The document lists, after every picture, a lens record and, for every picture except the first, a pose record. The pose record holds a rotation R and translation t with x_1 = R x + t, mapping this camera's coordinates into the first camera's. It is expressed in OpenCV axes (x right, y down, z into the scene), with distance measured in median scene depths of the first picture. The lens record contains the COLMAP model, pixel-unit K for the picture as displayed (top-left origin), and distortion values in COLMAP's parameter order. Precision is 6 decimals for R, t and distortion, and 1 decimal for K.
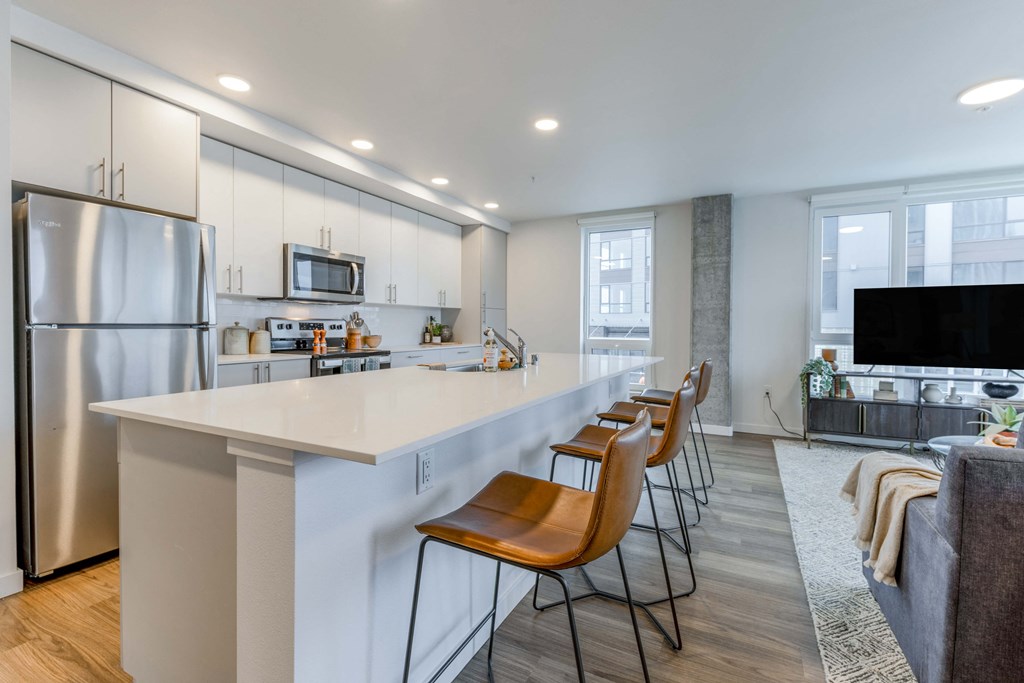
lens RADIAL K [[454.3, 0, 516.2], [0, 454.3, 335.6], [0, 0, 1]] dist [-0.002730, 0.000118]
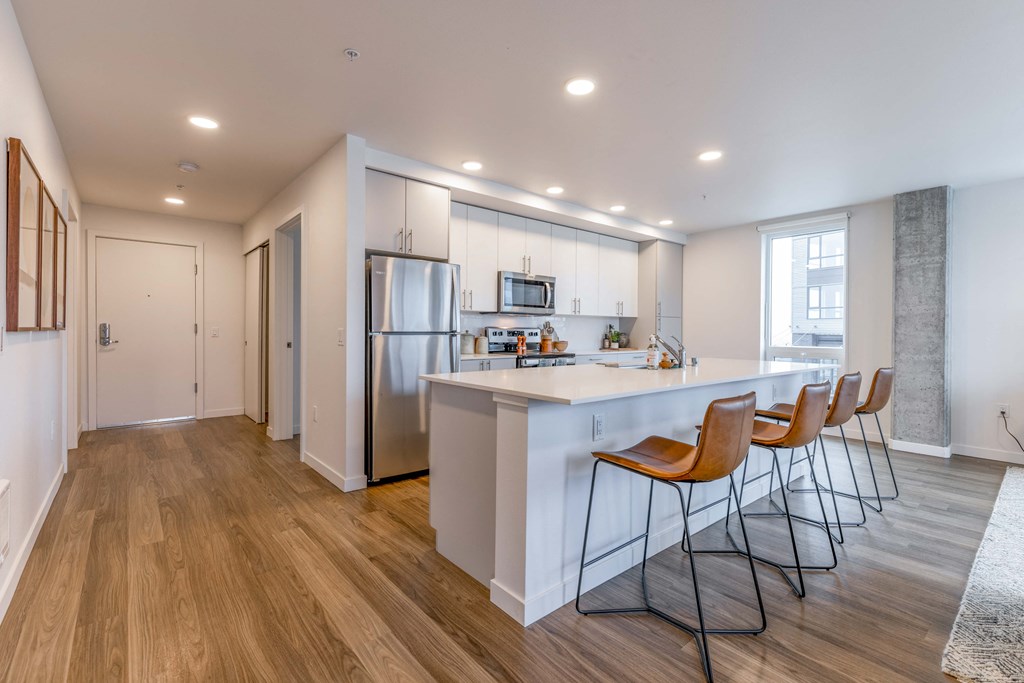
lens RADIAL K [[457.4, 0, 526.1], [0, 457.4, 335.9], [0, 0, 1]] dist [0.001961, -0.000207]
pose [[0.930898, 0.003237, -0.365266, 0.052048], [-0.008948, 0.999863, -0.013946, 0.004286], [0.365170, 0.016251, 0.930799, -0.205487]]
